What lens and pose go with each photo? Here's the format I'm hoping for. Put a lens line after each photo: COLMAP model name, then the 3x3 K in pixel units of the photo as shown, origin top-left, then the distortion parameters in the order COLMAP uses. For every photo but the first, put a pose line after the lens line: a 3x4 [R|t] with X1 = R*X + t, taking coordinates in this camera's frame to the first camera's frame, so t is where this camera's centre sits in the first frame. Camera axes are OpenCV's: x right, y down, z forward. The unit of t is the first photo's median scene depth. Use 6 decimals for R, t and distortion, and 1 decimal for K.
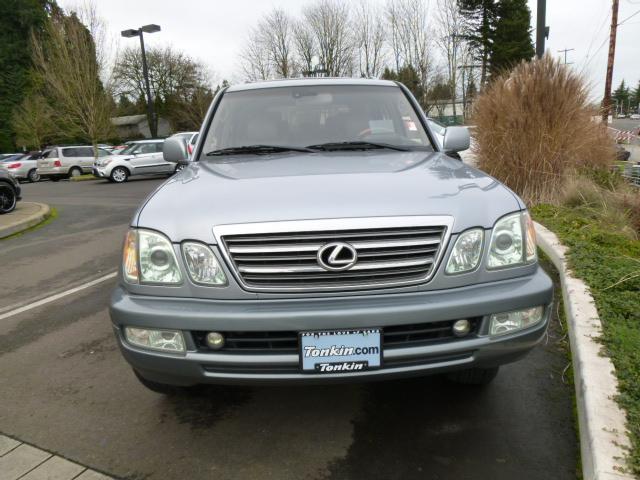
lens RADIAL K [[494.3, 0, 320.0], [0, 494.3, 240.0], [0, 0, 1]] dist [-0.049836, 0.002697]
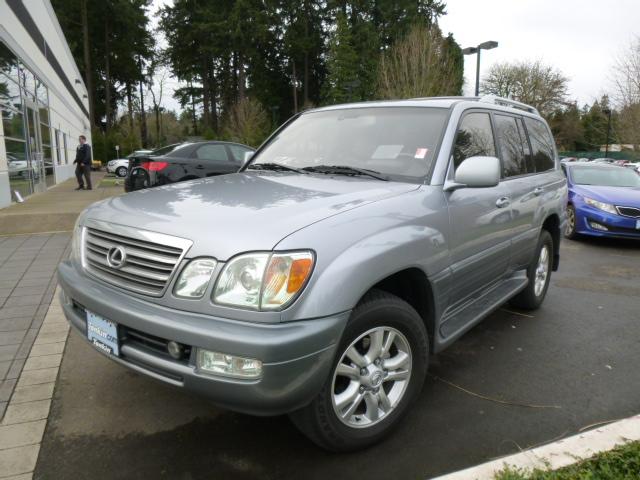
lens RADIAL K [[494.3, 0, 320.0], [0, 494.3, 240.0], [0, 0, 1]] dist [-0.049836, 0.002697]
pose [[0.729849, 0.171996, -0.661617, 0.700071], [-0.189443, 0.980814, 0.045994, -0.091406], [0.656834, 0.091770, 0.748430, 0.252030]]
